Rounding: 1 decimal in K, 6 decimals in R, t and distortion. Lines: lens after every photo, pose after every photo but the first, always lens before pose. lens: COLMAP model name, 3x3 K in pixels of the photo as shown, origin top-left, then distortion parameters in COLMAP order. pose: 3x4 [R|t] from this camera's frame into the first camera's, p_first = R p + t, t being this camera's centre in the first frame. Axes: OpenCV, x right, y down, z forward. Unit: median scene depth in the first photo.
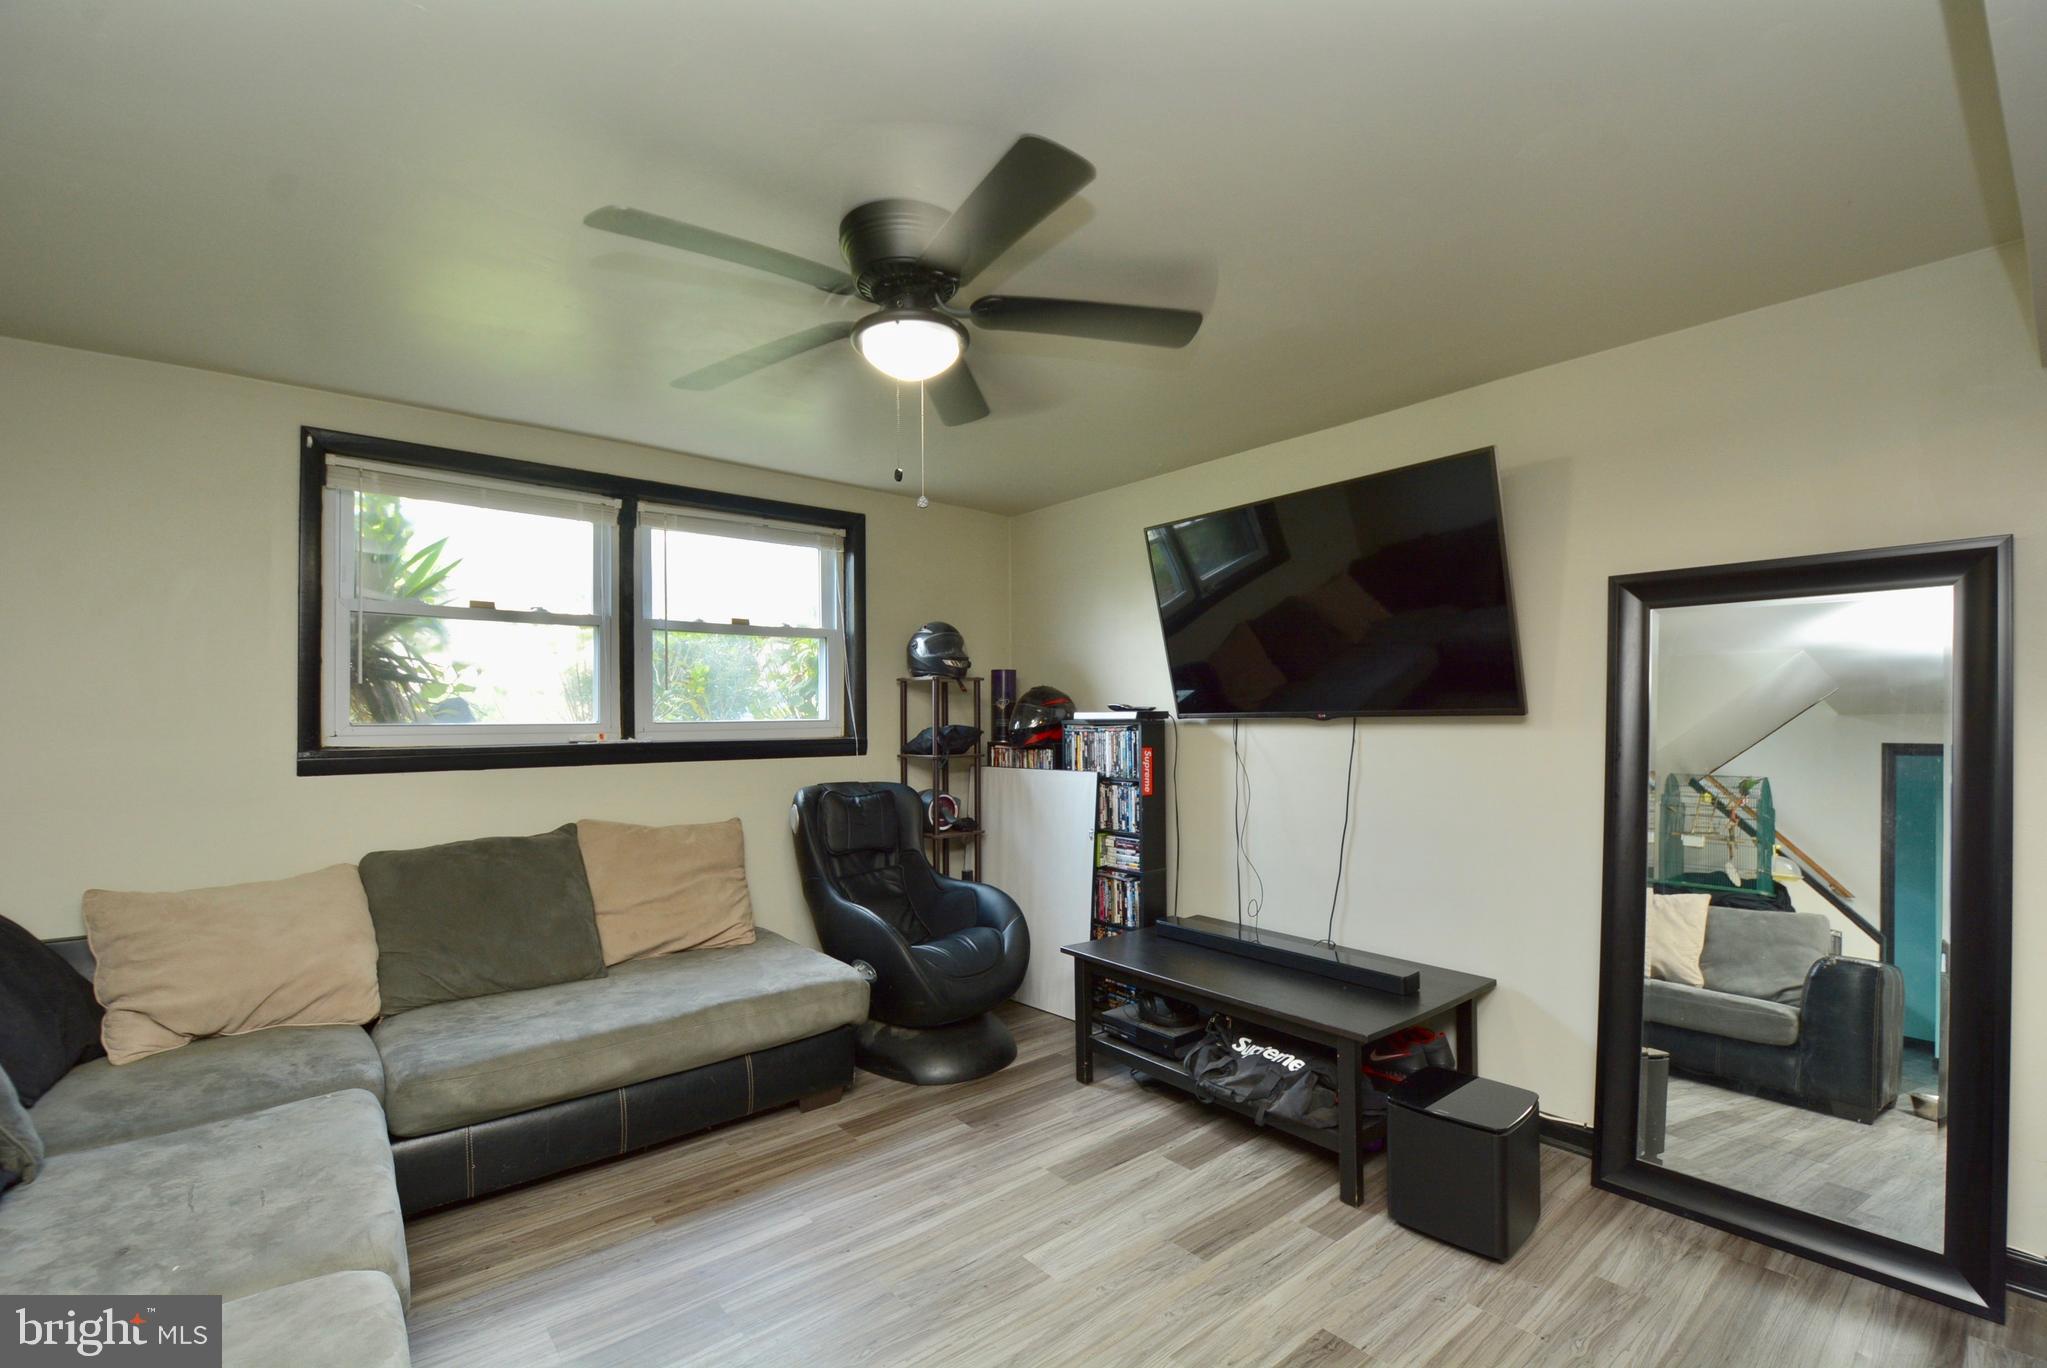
lens RADIAL K [[897.4, 0, 1047.2], [0, 897.4, 712.3], [0, 0, 1]] dist [0.020638, -0.026786]
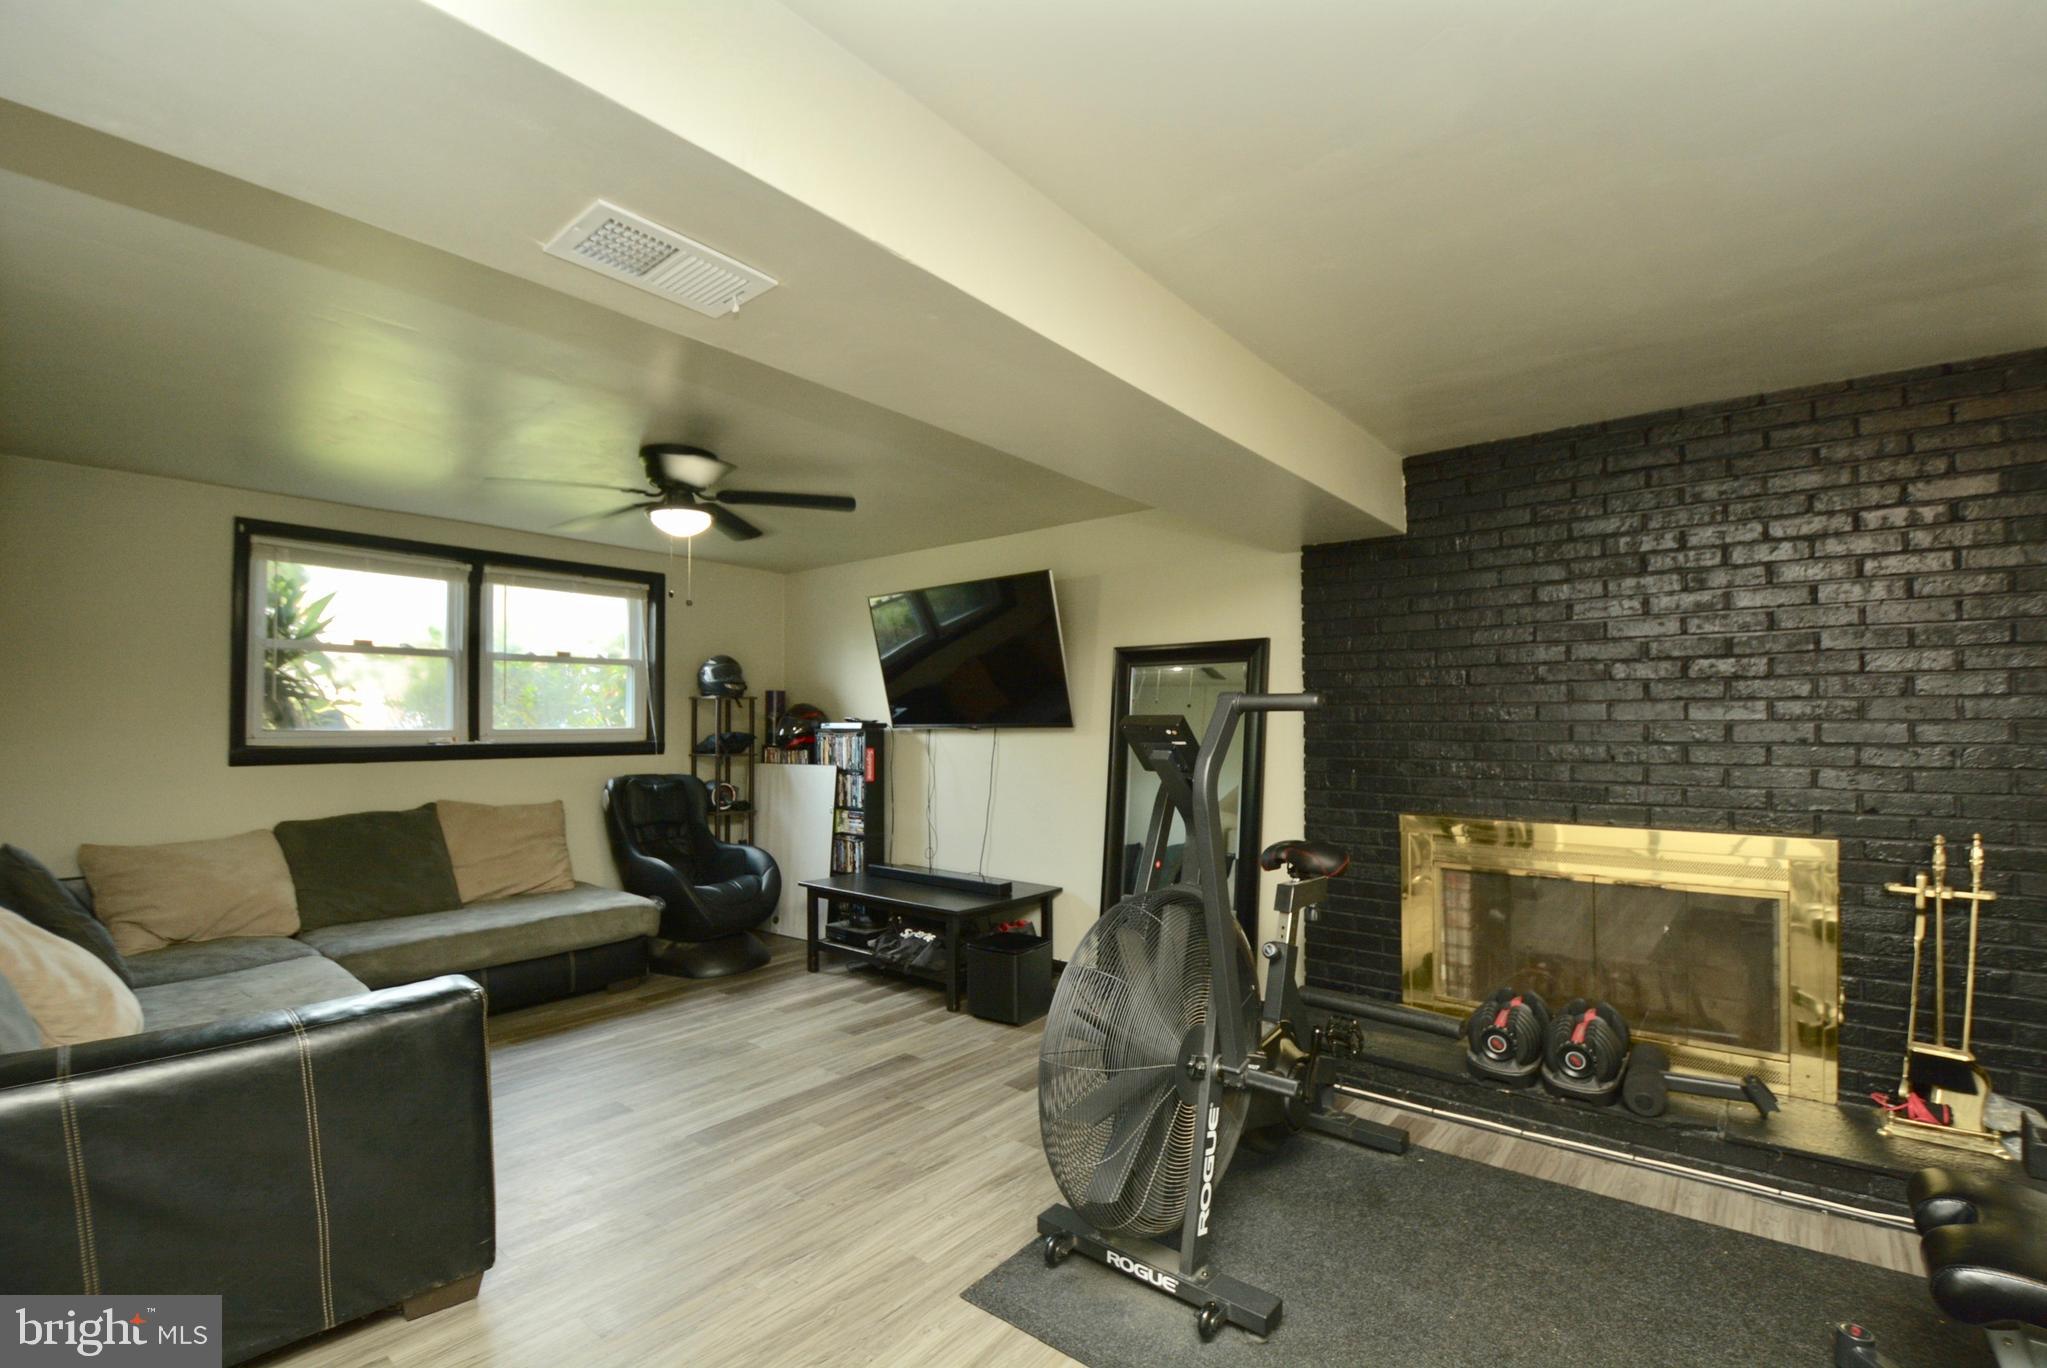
lens RADIAL K [[897.4, 0, 1047.2], [0, 897.4, 712.3], [0, 0, 1]] dist [0.020638, -0.026786]
pose [[0.983150, 0.008196, 0.182615, 0.130480], [-0.006661, 0.999937, -0.009015, -0.007323], [-0.182678, 0.007647, 0.983143, -0.479978]]
